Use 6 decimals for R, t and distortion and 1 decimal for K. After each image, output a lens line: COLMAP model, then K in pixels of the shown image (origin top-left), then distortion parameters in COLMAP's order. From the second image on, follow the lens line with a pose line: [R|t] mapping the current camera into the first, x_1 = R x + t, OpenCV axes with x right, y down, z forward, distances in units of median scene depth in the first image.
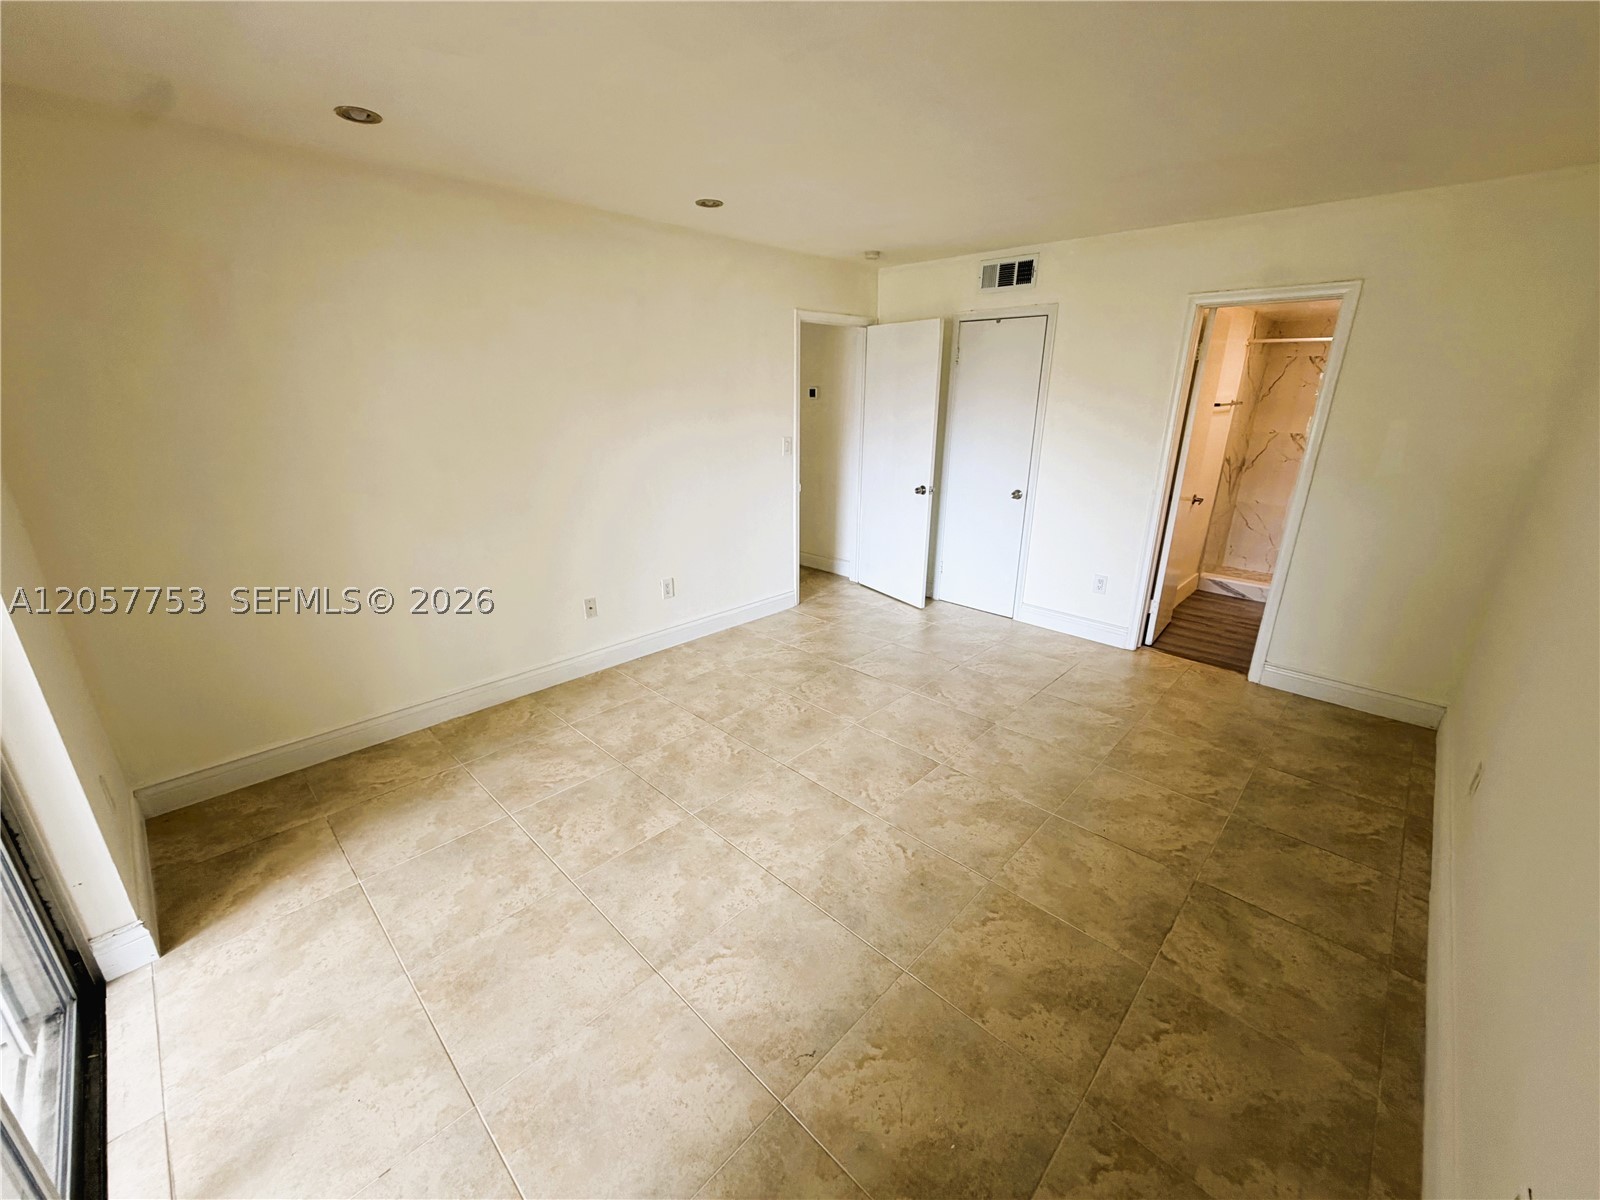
lens RADIAL K [[637.9, 0, 794.4], [0, 637.9, 600.1], [0, 0, 1]] dist [0.000828, -0.000130]
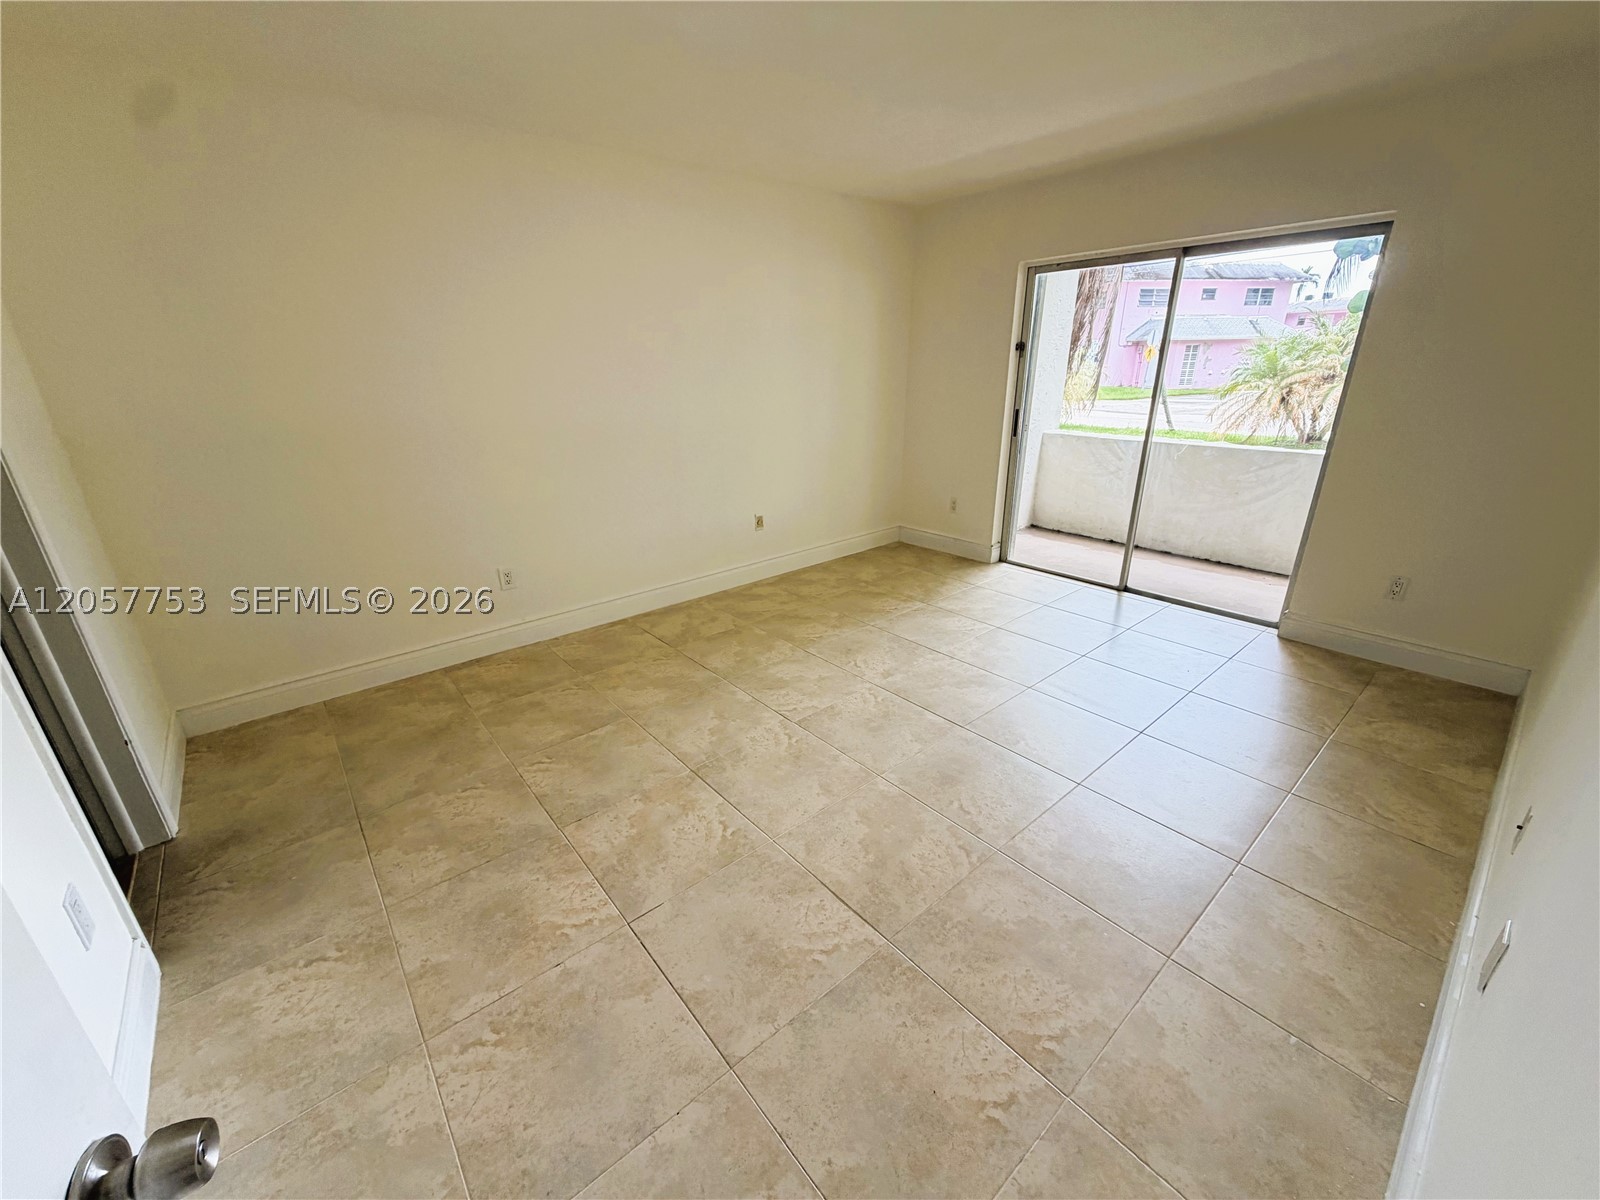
lens RADIAL K [[710.2, 0, 800.4], [0, 710.2, 604.8], [0, 0, 1]] dist [0.000693, 0.001100]
pose [[-0.996791, -0.014347, 0.078757, 0.143084], [0.036615, 0.793167, 0.607903, -0.538332], [-0.071189, 0.608835, -0.790096, 1.779358]]
